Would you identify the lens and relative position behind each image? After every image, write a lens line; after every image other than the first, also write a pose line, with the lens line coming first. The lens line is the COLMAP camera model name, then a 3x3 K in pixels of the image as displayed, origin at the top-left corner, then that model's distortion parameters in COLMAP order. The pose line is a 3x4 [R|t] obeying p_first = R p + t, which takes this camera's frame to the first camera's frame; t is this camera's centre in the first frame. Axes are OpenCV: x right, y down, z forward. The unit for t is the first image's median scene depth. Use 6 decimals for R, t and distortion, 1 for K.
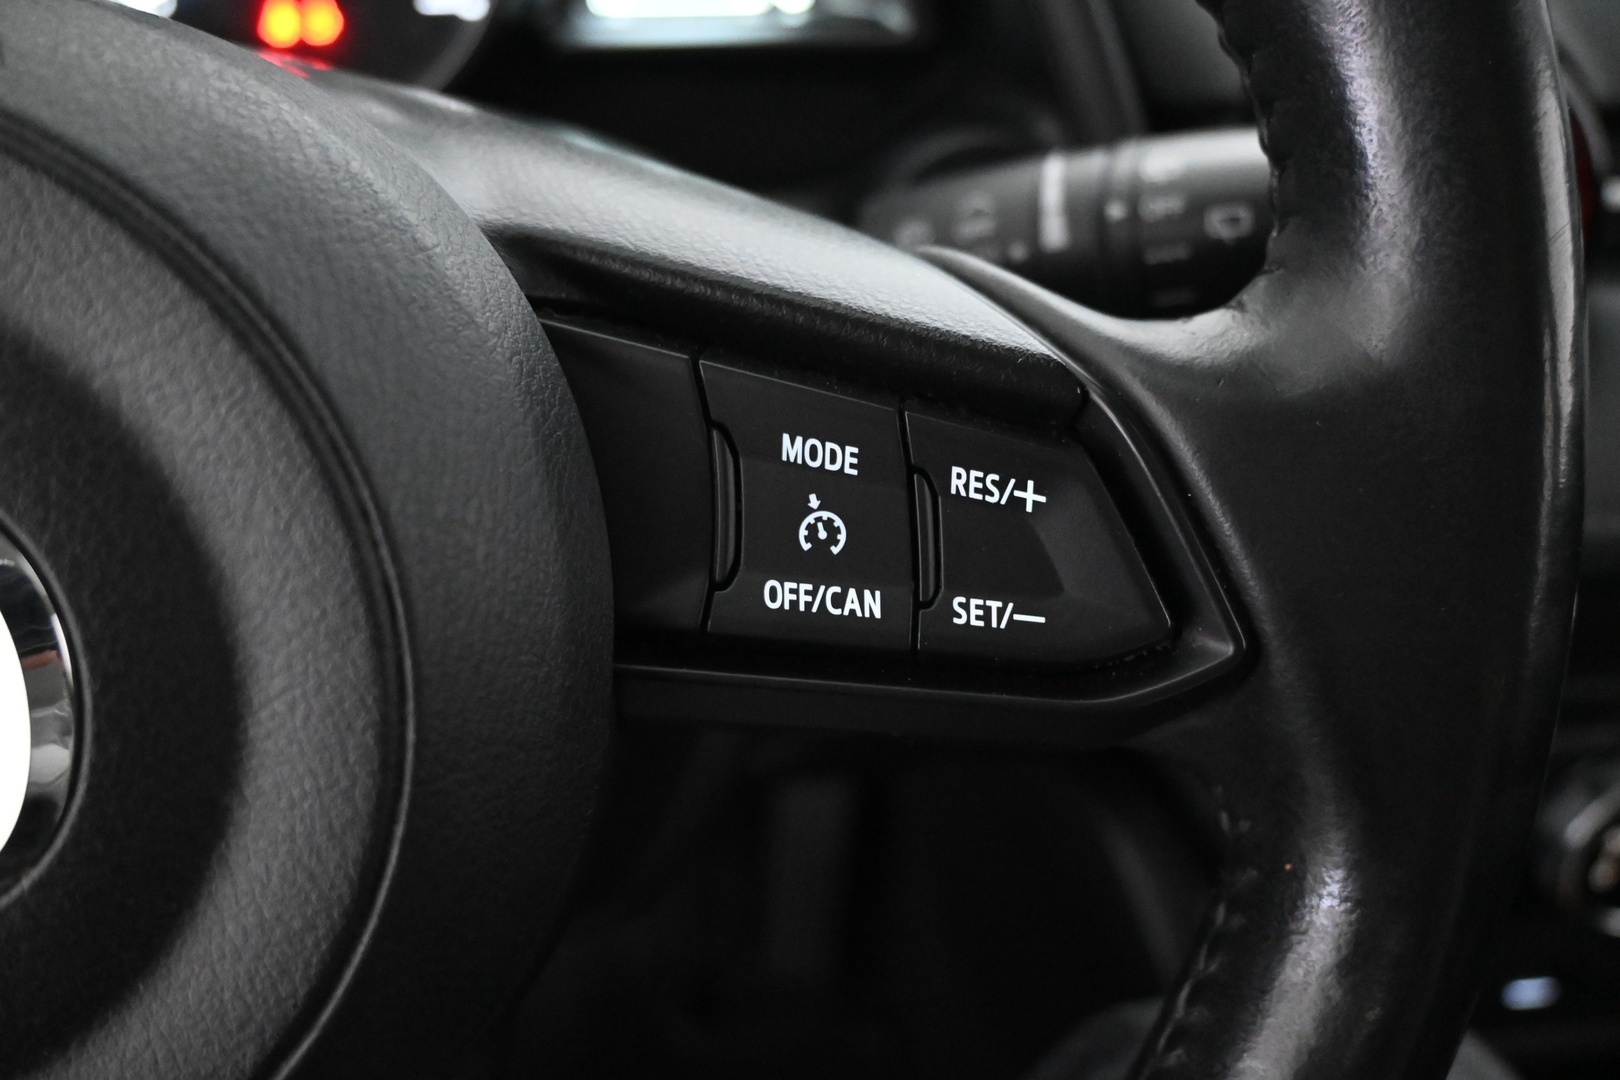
lens RADIAL K [[1394.4, 0, 810.0], [0, 1394.4, 540.0], [0, 0, 1]] dist [-0.002269, 0.002171]
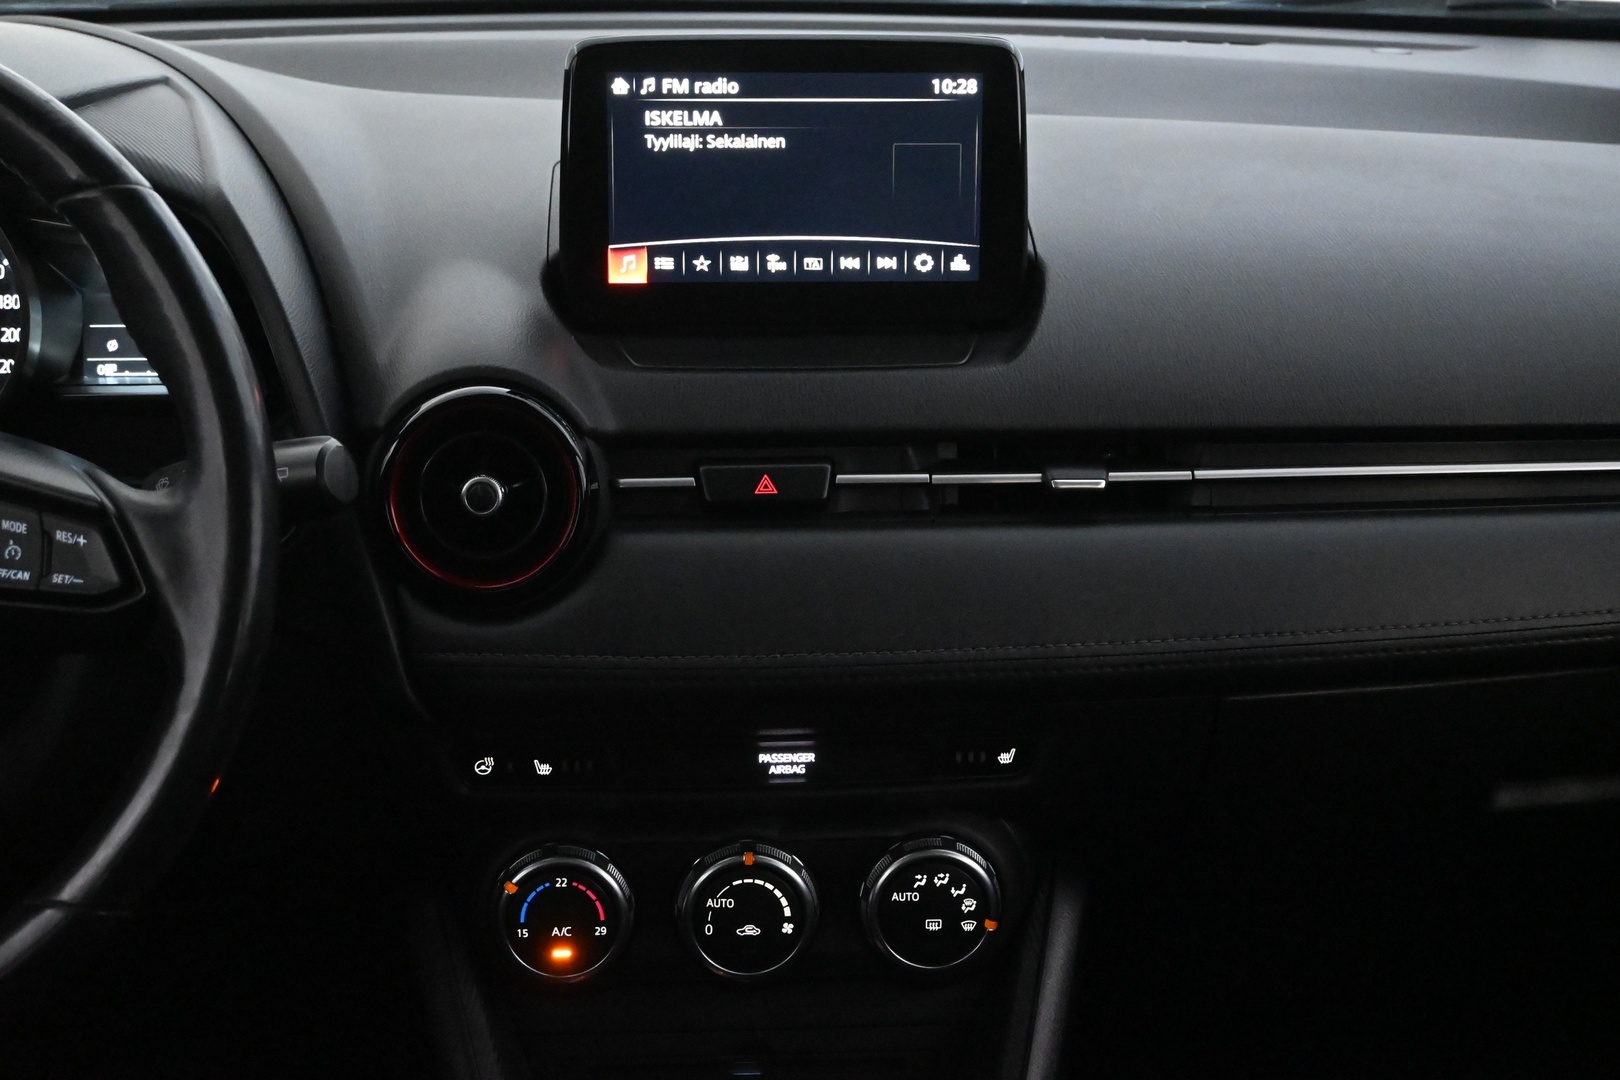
lens RADIAL K [[2512.6, 0, 810.0], [0, 2512.6, 540.0], [0, 0, 1]] dist [0.002784, -0.005743]
pose [[0.998141, 0.010239, -0.060077, 2.008641], [-0.027246, 0.956756, -0.289612, 1.460873], [0.054513, 0.290711, 0.955257, -3.985782]]
